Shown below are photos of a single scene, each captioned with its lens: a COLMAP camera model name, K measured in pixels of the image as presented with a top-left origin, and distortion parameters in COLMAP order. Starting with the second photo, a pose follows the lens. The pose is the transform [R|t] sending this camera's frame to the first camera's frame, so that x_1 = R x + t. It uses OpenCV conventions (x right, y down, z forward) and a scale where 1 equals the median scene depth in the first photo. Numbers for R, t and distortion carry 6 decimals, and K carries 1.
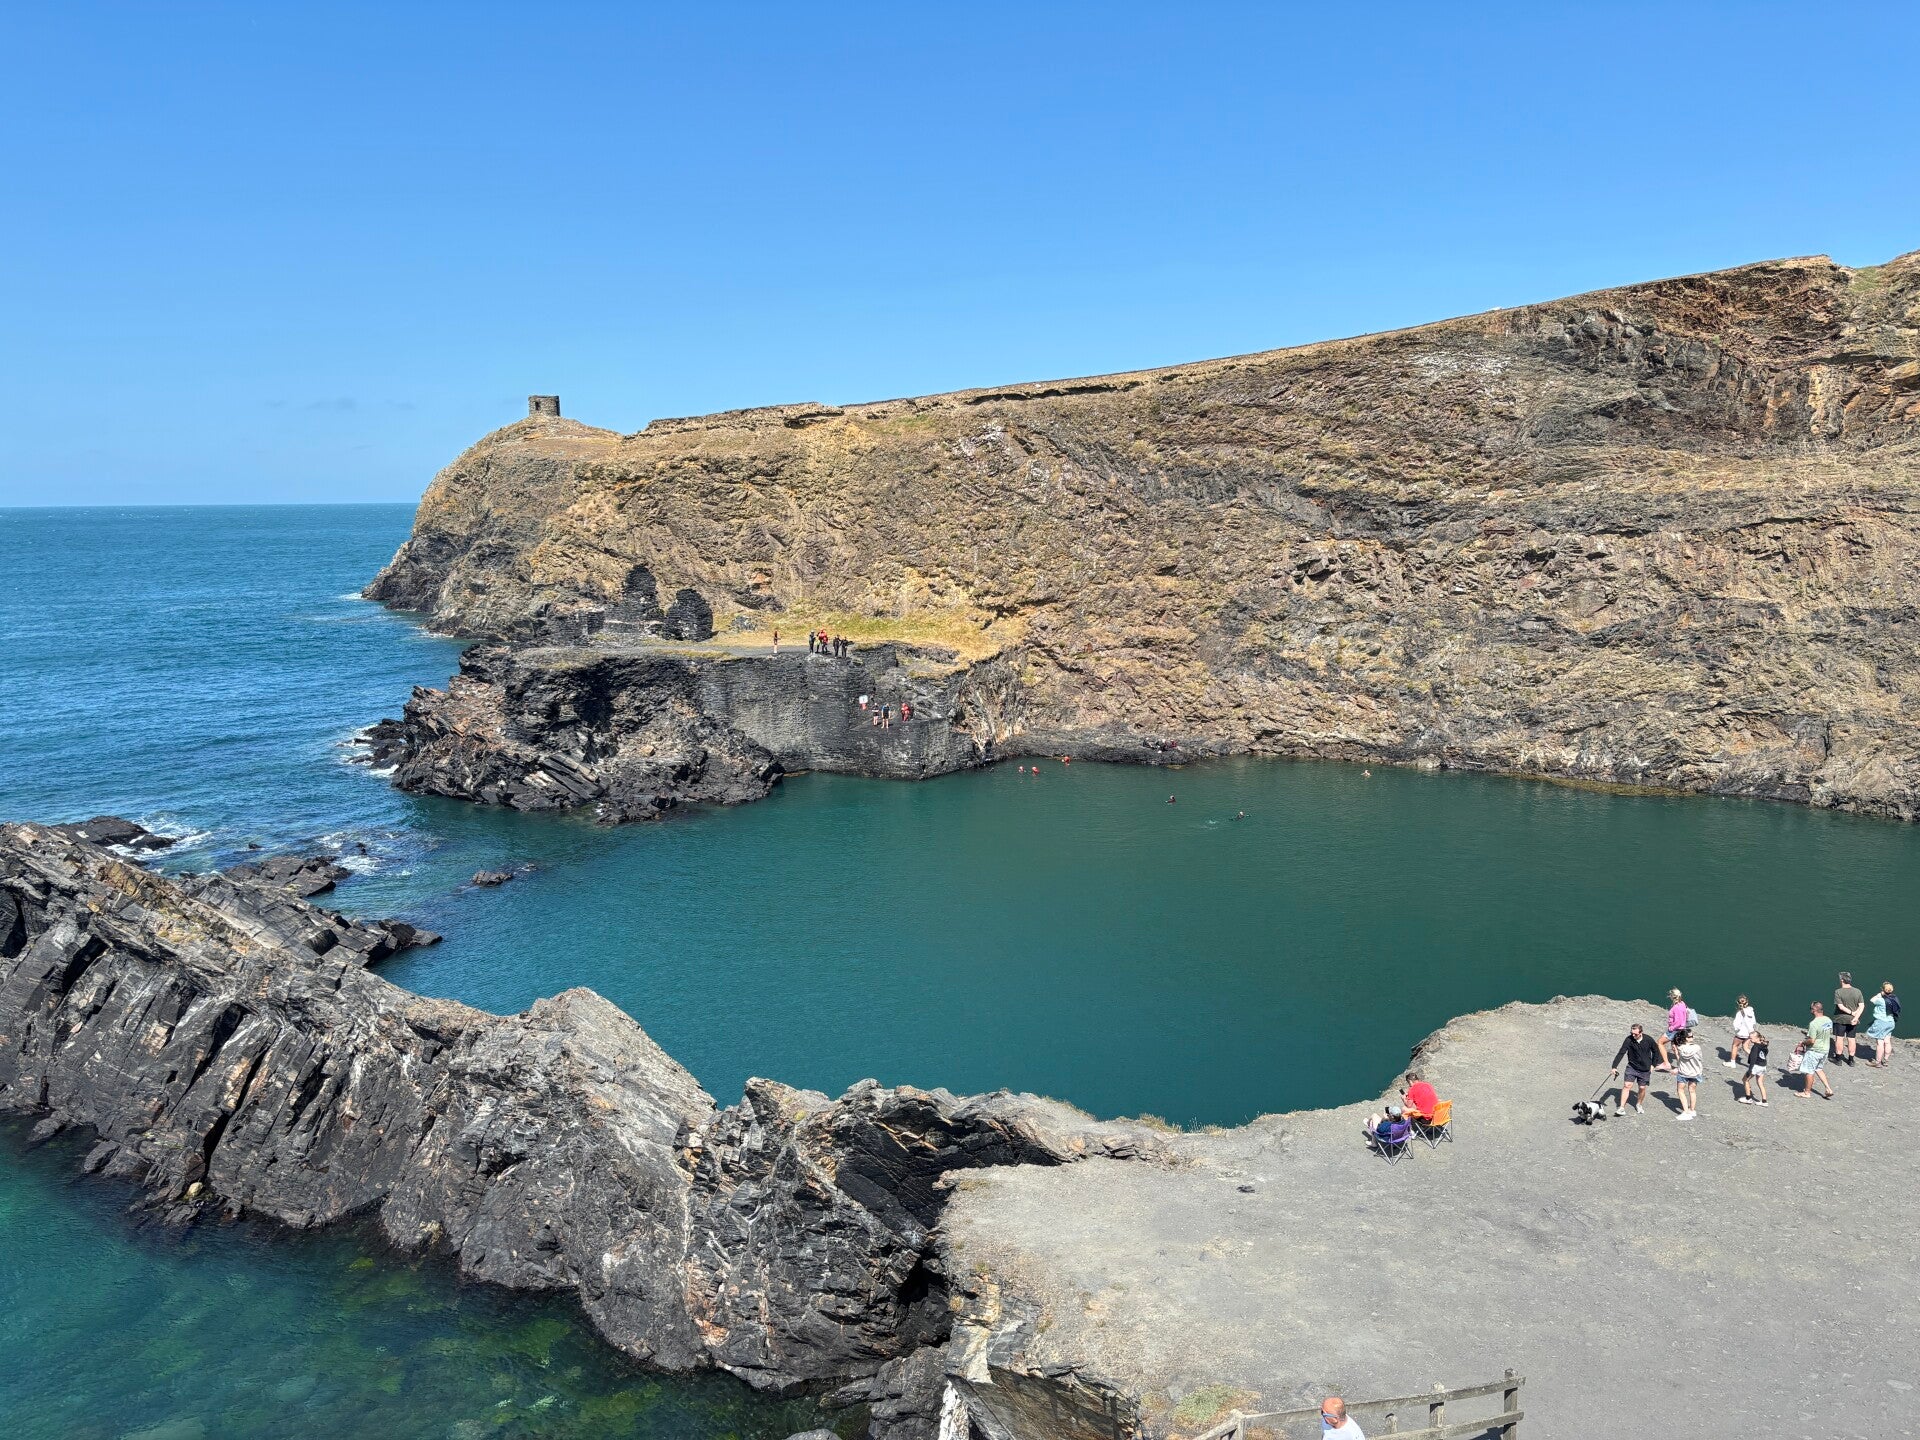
lens RADIAL K [[1457.2, 0, 961.6], [0, 1457.2, 733.9], [0, 0, 1]] dist [0.034314, -0.030107]
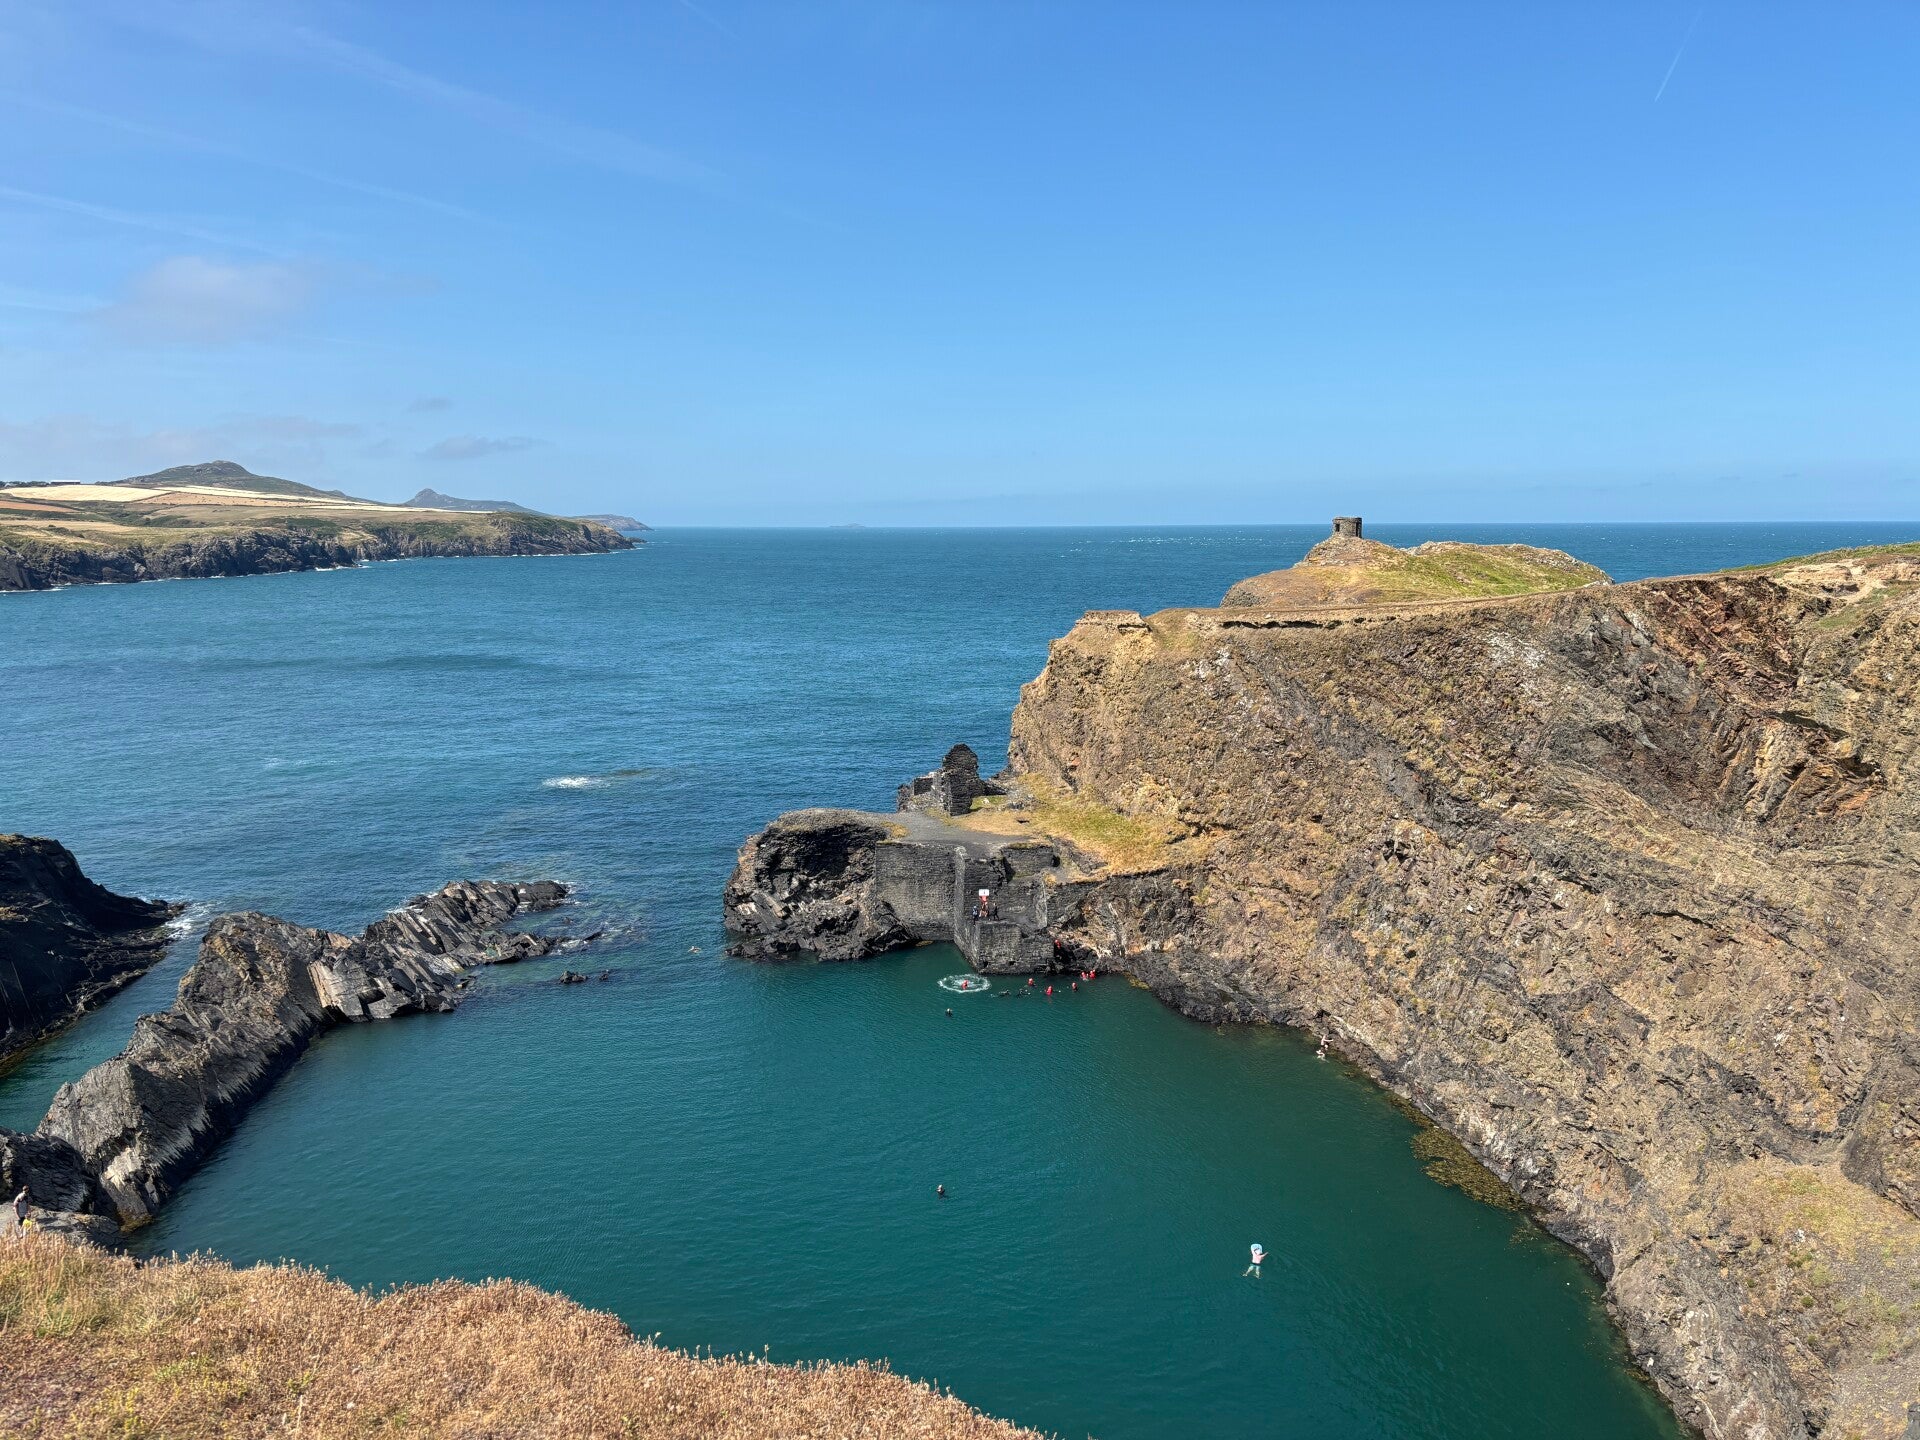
lens RADIAL K [[1457.2, 0, 959.6], [0, 1457.2, 708.2], [0, 0, 1]] dist [0.034314, -0.030107]
pose [[0.668763, 0.108598, -0.735501, 0.767525], [-0.128634, 0.991256, 0.029398, -0.203568], [0.732263, 0.074950, 0.676885, 0.179156]]
